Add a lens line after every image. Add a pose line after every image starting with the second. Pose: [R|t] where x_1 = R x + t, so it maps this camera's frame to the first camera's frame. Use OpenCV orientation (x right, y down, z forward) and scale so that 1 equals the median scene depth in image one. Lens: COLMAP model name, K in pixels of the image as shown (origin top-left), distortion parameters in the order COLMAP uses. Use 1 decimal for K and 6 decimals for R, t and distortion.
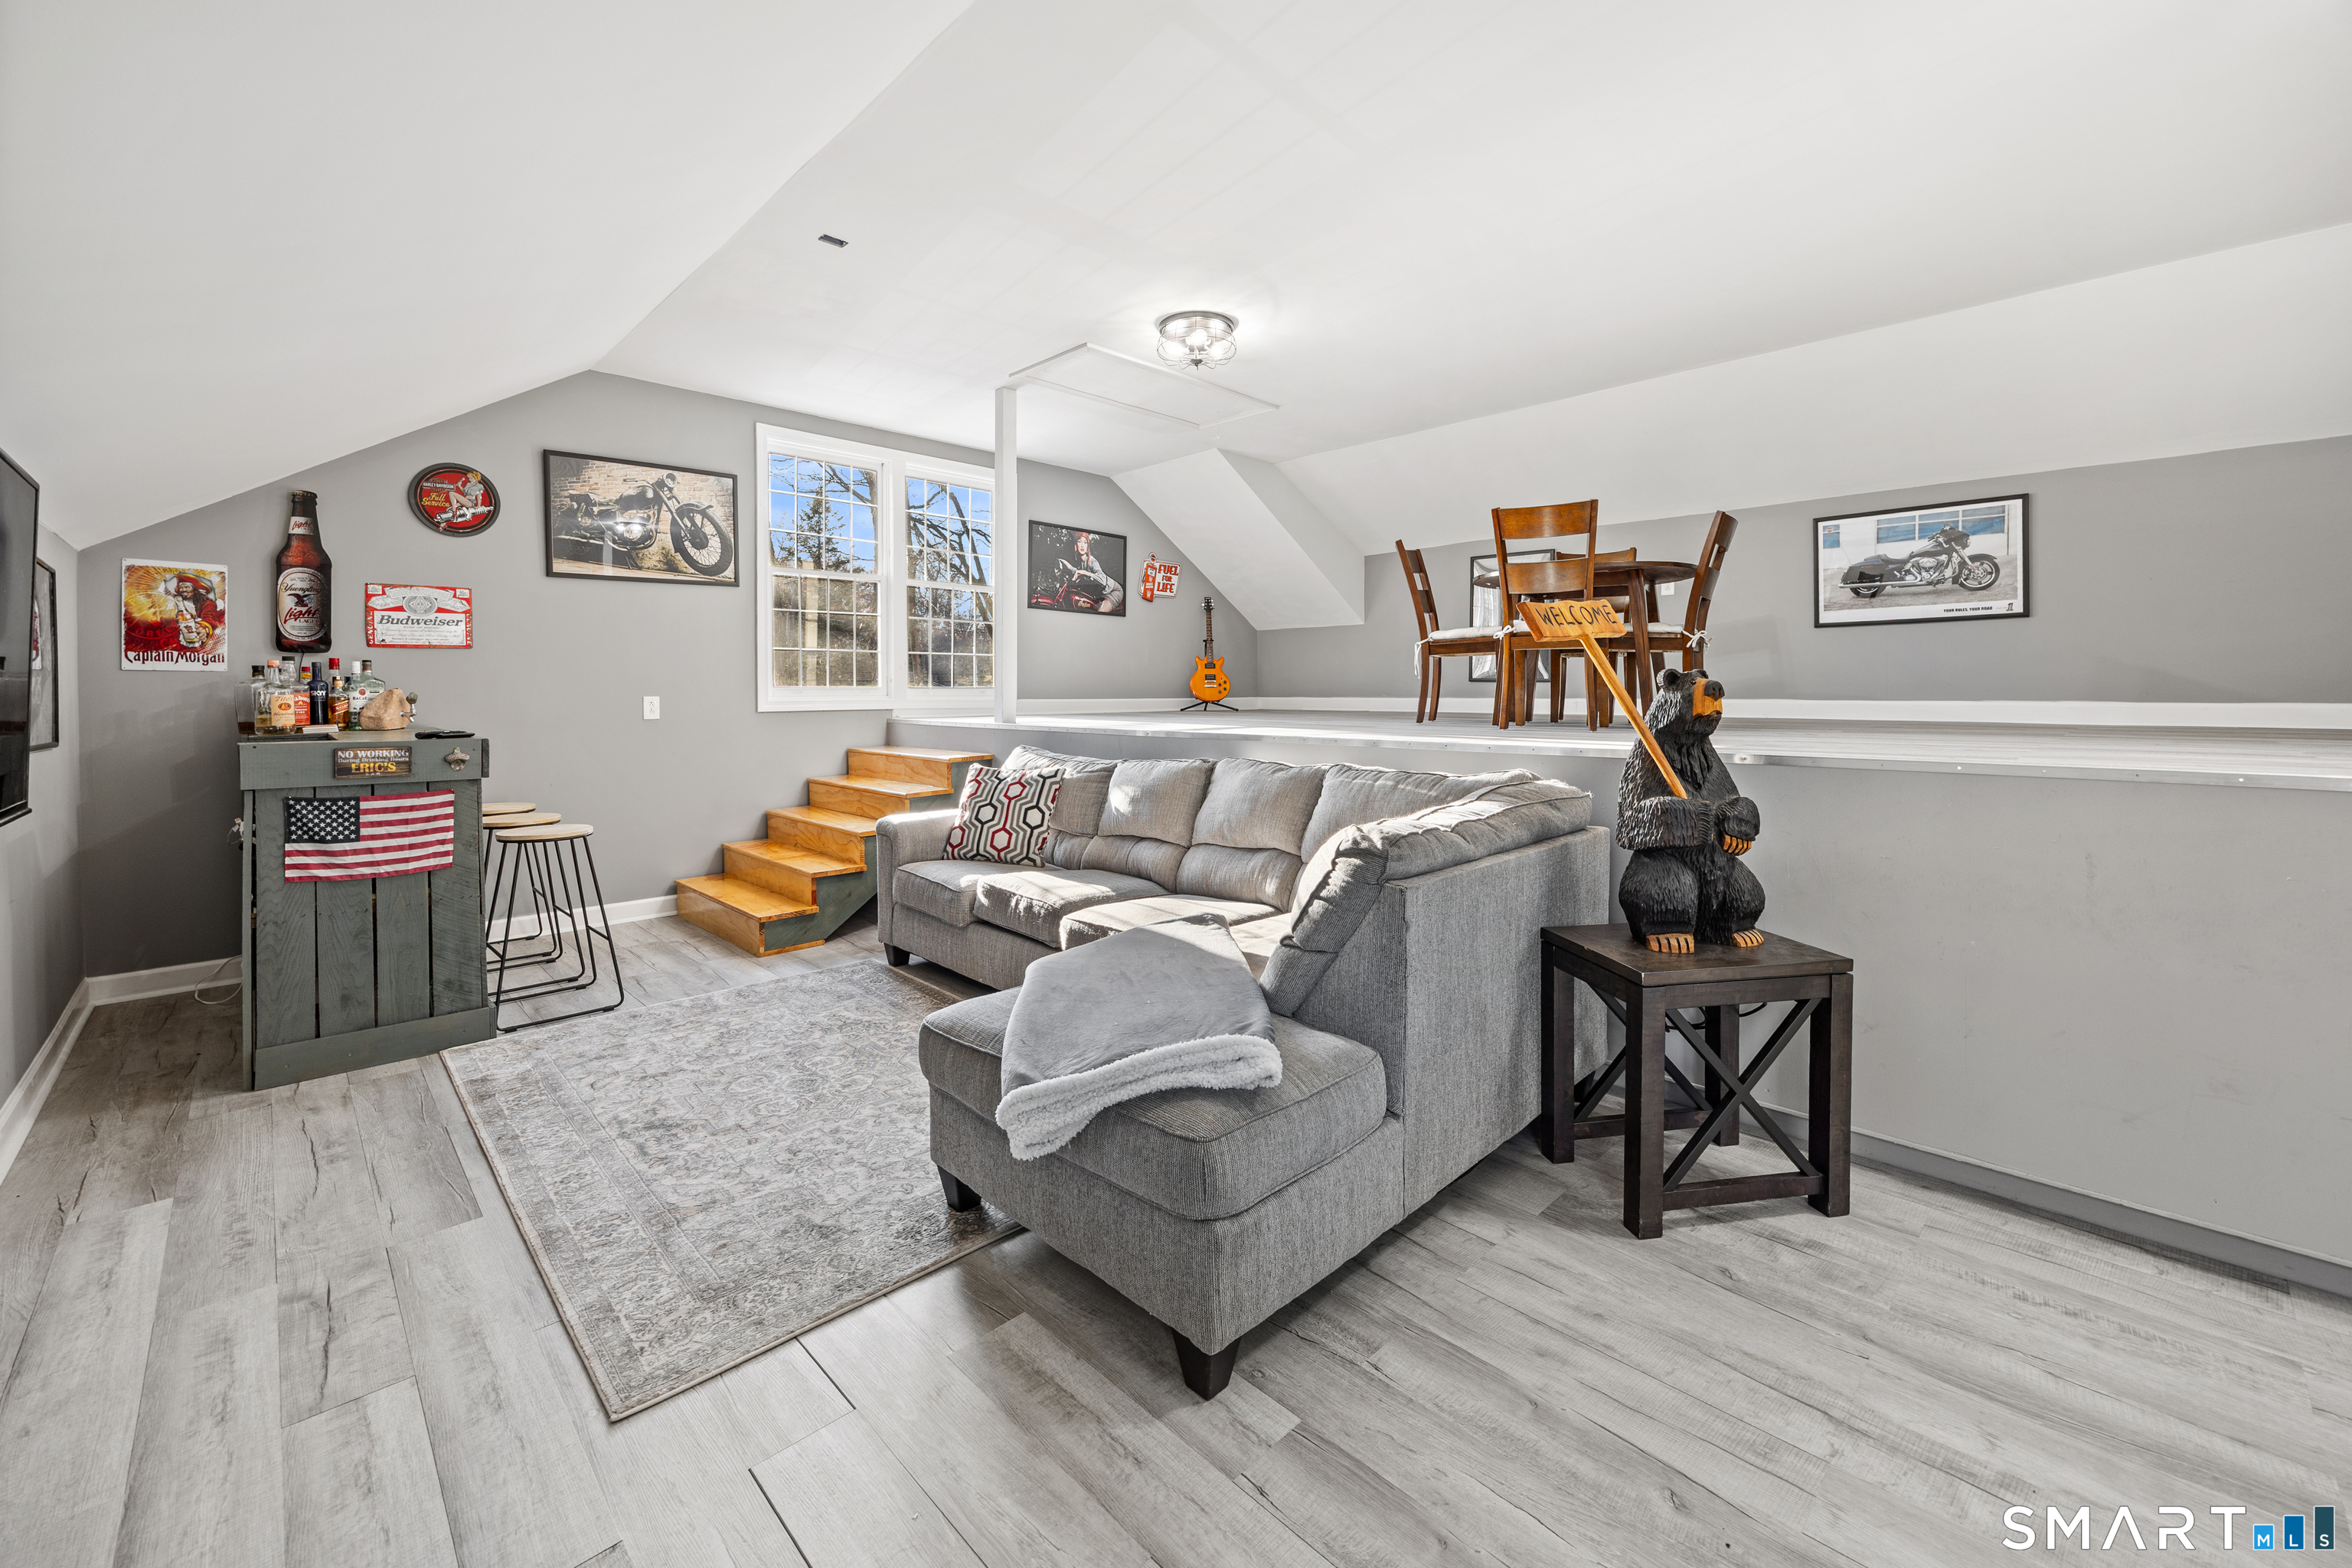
lens RADIAL K [[942.7, 0, 1181.7], [0, 942.7, 701.4], [0, 0, 1]] dist [-0.002800, 0.000933]
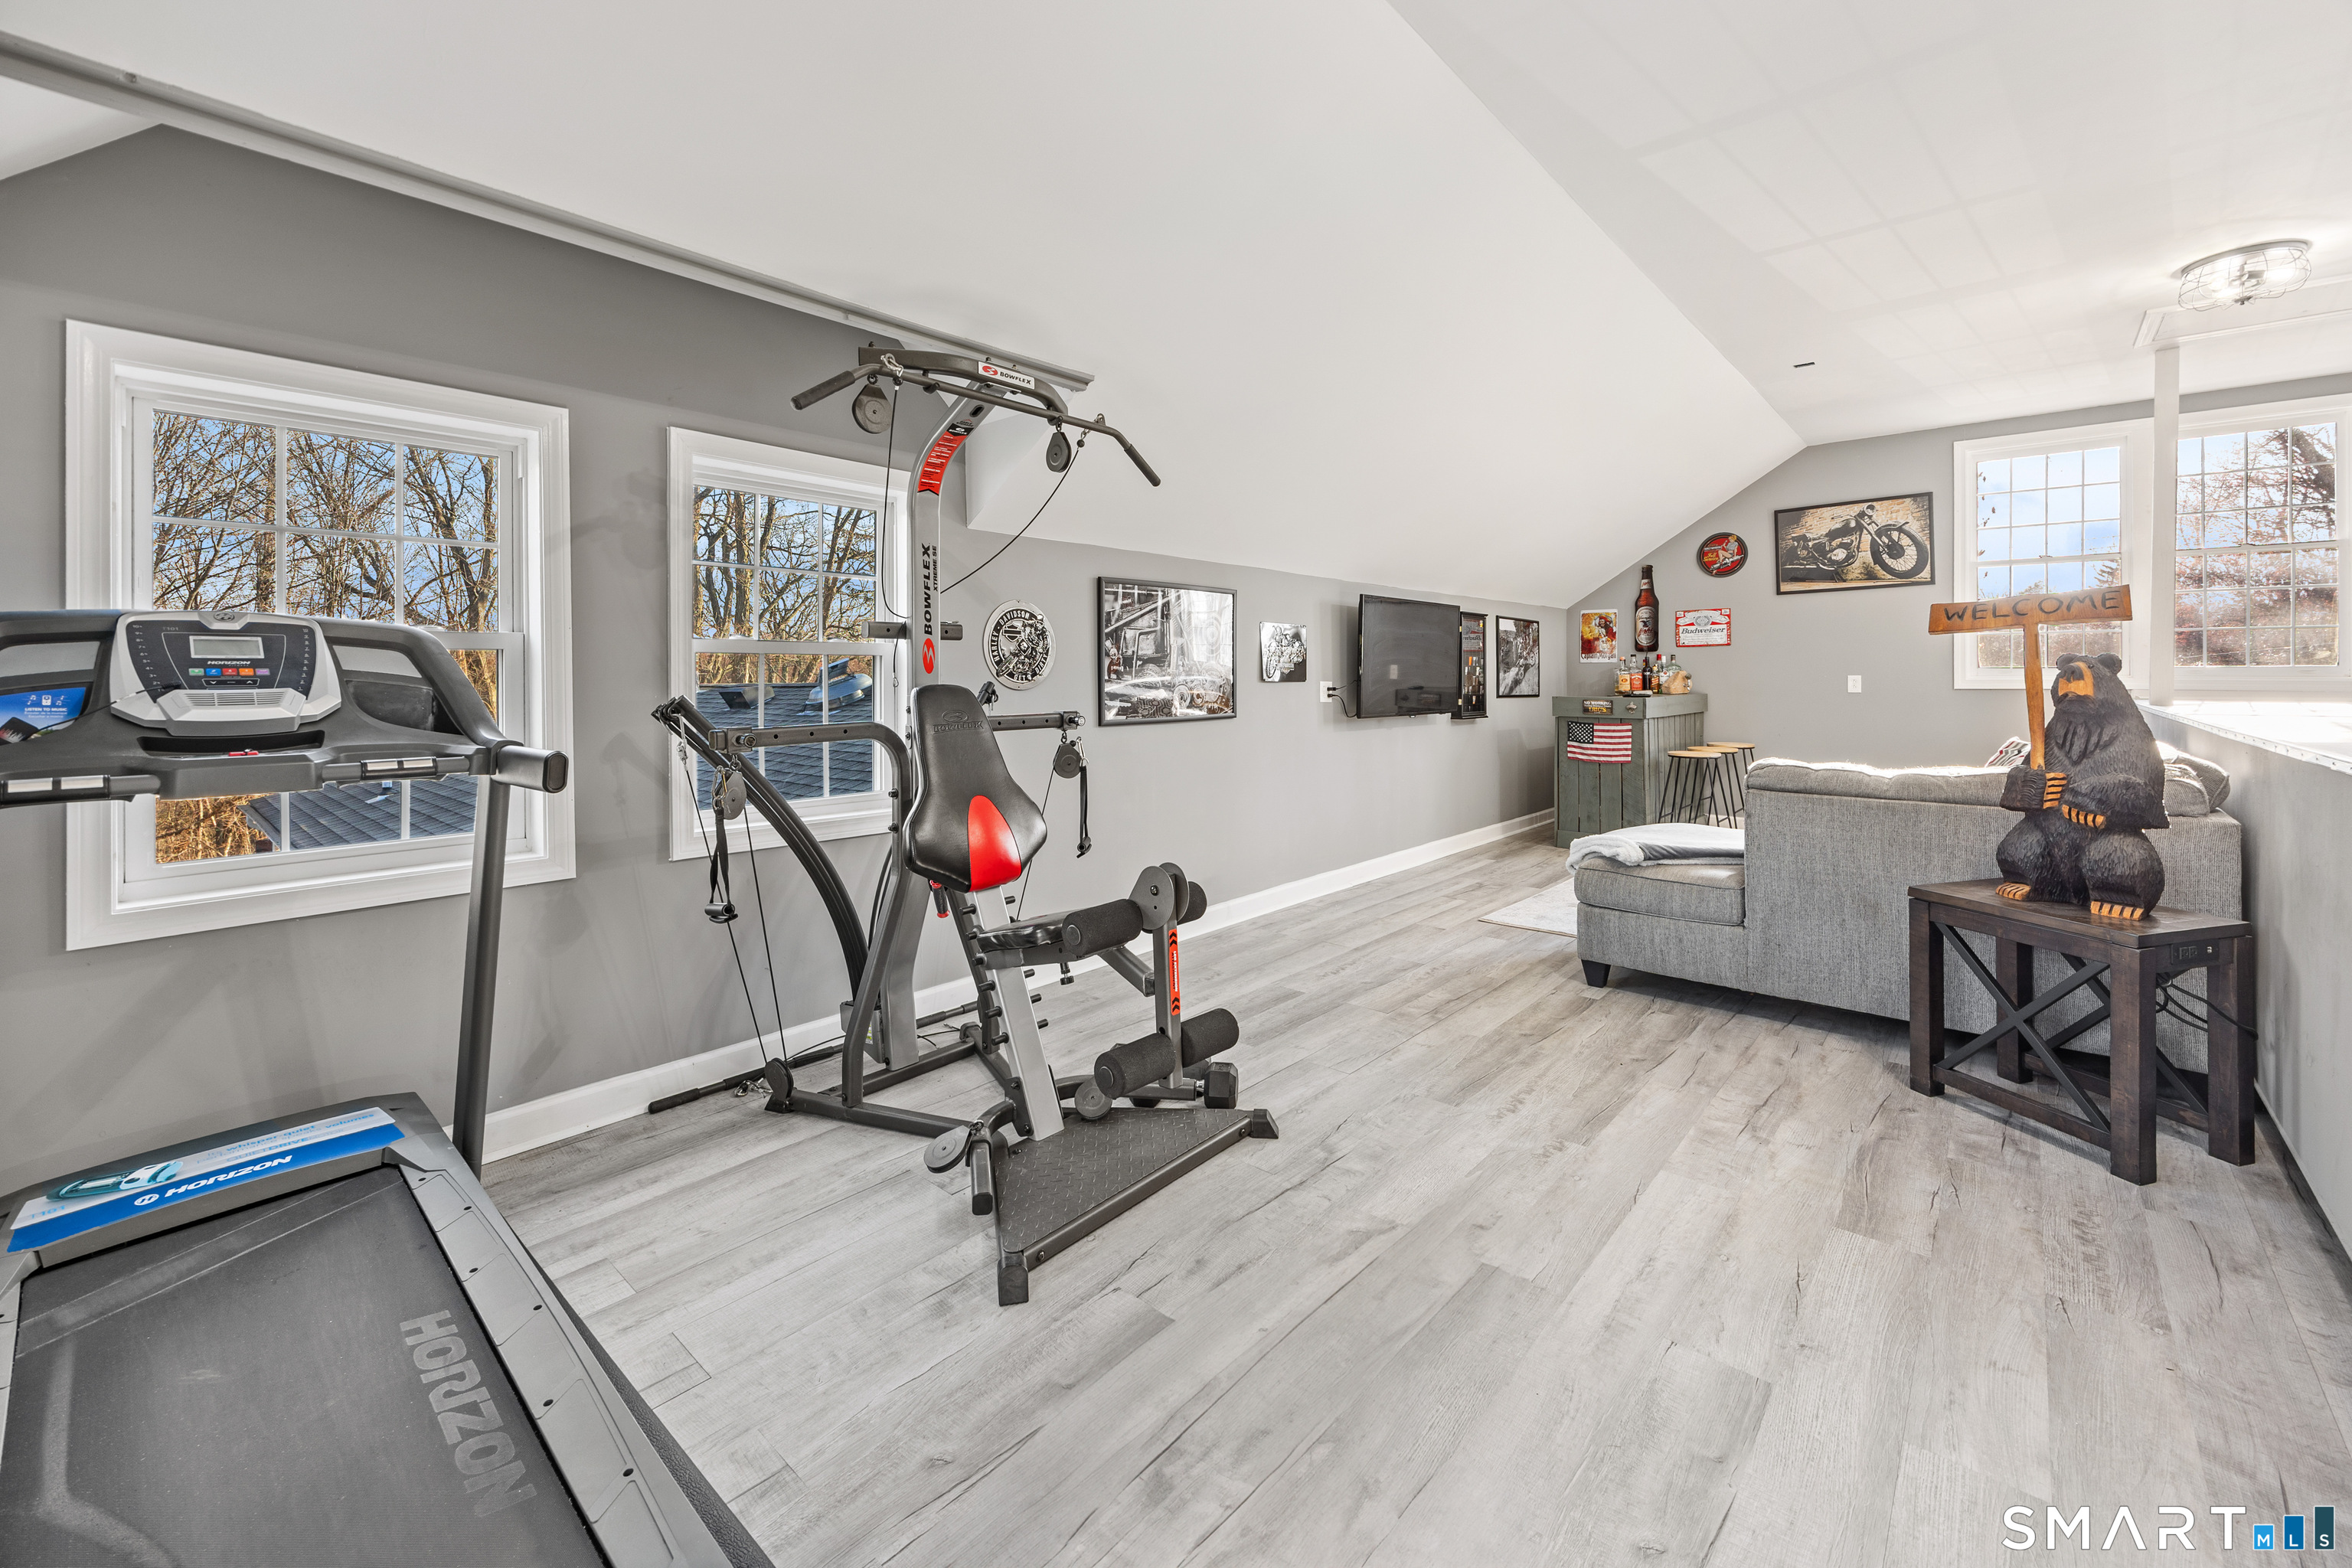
lens RADIAL K [[942.7, 0, 1170.5], [0, 942.7, 674.1], [0, 0, 1]] dist [-0.002800, 0.000933]
pose [[0.066128, 0.001417, -0.997810, 0.797349], [-0.004460, 0.999989, 0.001125, -0.005034], [0.997801, 0.004376, 0.066134, -0.061077]]
